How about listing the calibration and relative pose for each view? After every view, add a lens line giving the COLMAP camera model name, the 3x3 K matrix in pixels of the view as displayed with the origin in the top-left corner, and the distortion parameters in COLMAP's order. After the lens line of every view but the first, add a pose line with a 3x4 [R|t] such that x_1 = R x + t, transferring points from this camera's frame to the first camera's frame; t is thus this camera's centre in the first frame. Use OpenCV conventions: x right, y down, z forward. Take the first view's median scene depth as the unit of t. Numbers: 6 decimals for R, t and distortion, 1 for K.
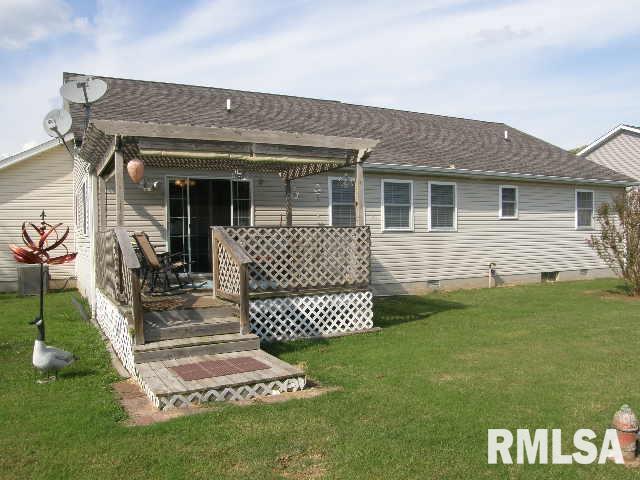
lens RADIAL K [[549.1, 0, 322.4], [0, 549.1, 241.5], [0, 0, 1]] dist [-0.158811, 0.137489]
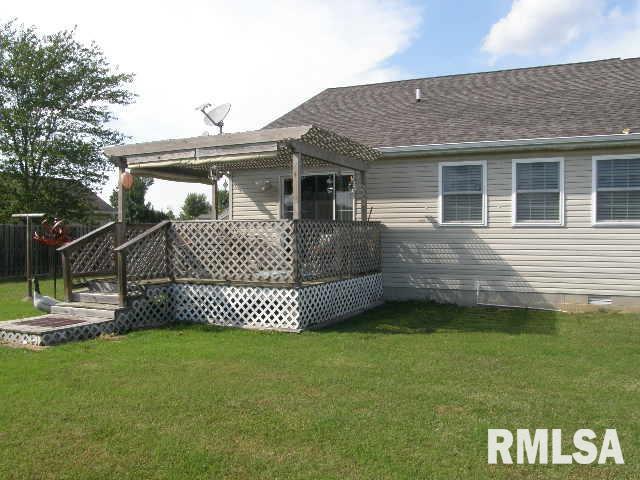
lens RADIAL K [[549.1, 0, 322.6], [0, 549.1, 236.4], [0, 0, 1]] dist [-0.158811, 0.137489]
pose [[0.606958, 0.025094, -0.794337, 0.900411], [-0.017081, 0.999682, 0.018530, -0.019745], [0.794550, 0.002321, 0.607194, 0.486134]]
